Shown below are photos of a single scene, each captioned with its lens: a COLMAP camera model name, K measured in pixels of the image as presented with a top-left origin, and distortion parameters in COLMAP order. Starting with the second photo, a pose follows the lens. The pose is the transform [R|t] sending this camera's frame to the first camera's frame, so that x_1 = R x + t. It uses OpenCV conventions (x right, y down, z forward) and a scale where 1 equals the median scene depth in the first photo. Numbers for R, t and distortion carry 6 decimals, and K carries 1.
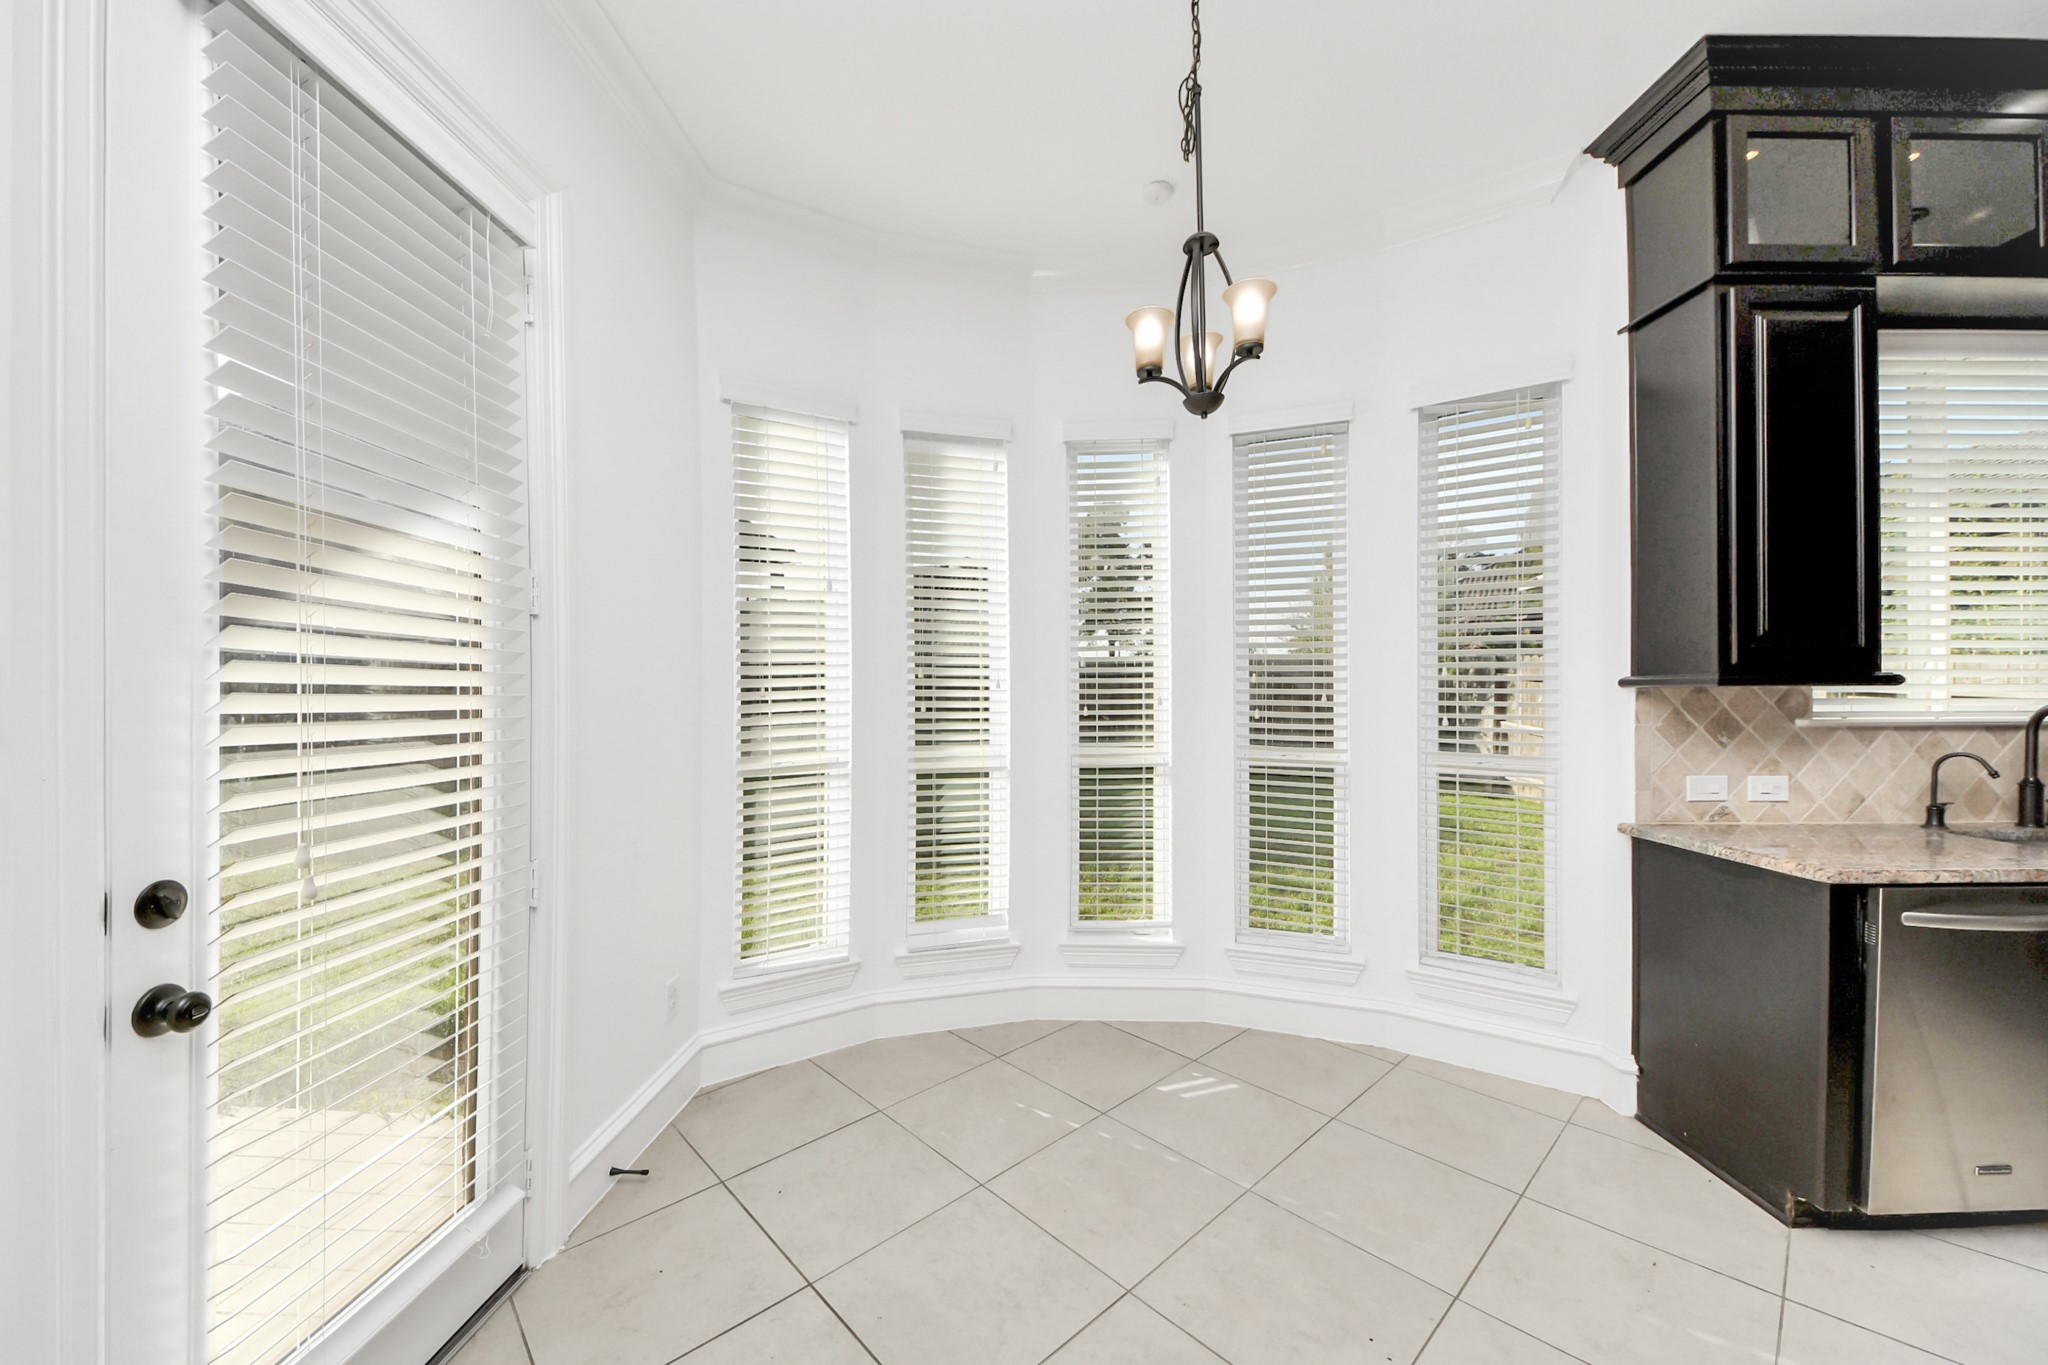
lens RADIAL K [[748.7, 0, 1029.0], [0, 748.7, 703.2], [0, 0, 1]] dist [-0.000829, -0.007841]
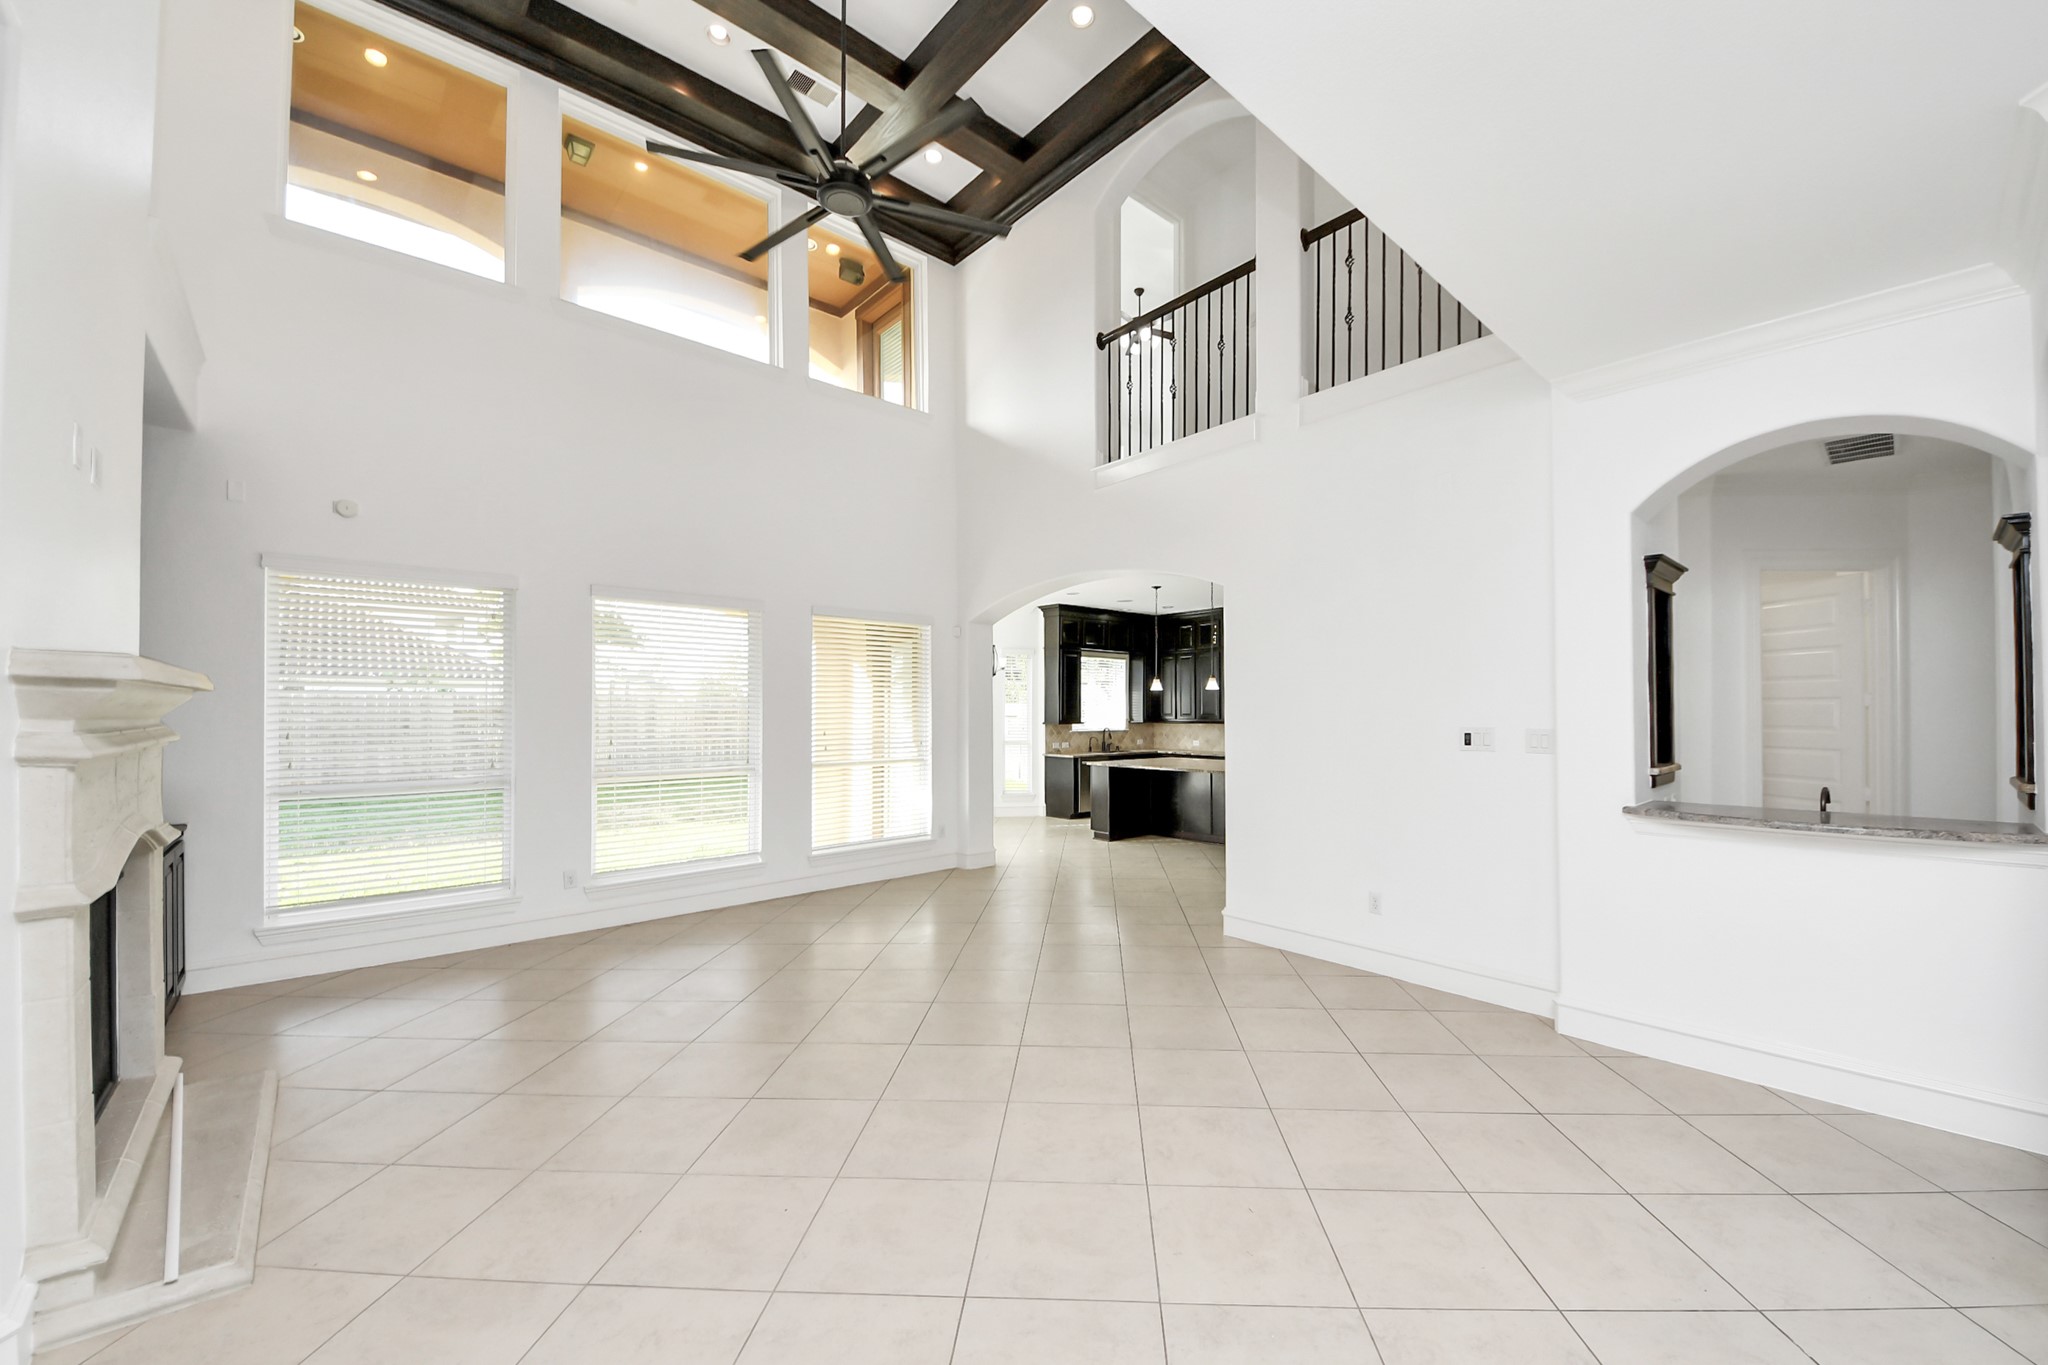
lens RADIAL K [[748.7, 0, 1029.0], [0, 748.7, 703.2], [0, 0, 1]] dist [-0.000829, -0.007841]
pose [[0.713101, 0.014950, 0.700902, -2.829401], [-0.001917, 0.999810, -0.019376, -0.067710], [-0.701059, 0.012474, 0.712994, -2.529273]]
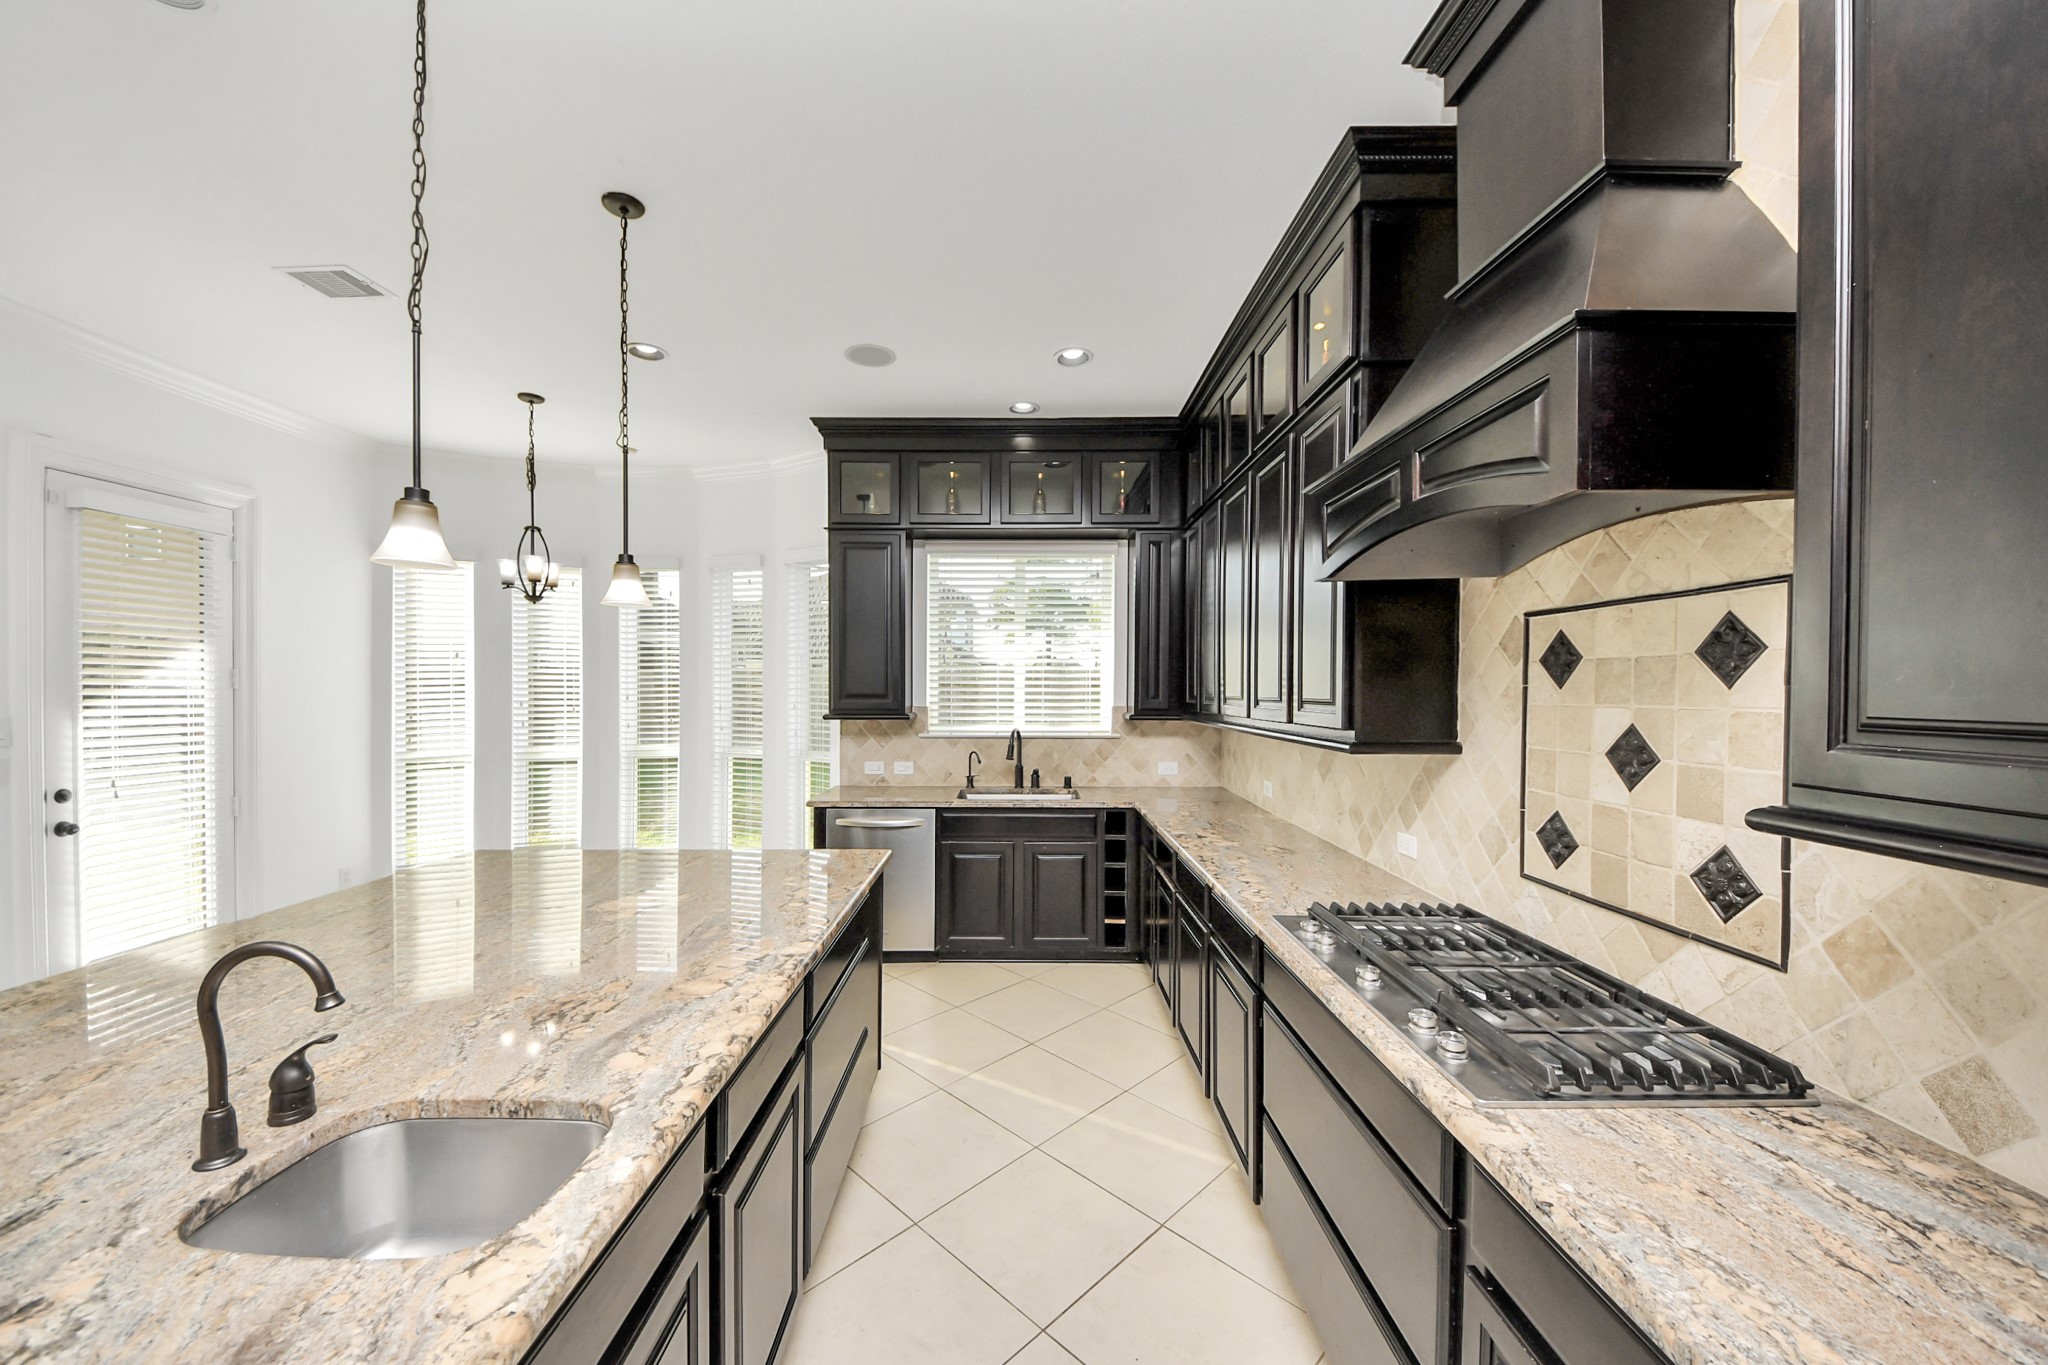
lens RADIAL K [[748.7, 0, 1029.0], [0, 748.7, 703.2], [0, 0, 1]] dist [-0.000829, -0.007841]
pose [[0.997335, 0.012598, 0.071862, 1.268479], [-0.013576, 0.999821, 0.013141, -0.099733], [-0.071684, -0.014081, 0.997328, -1.125790]]
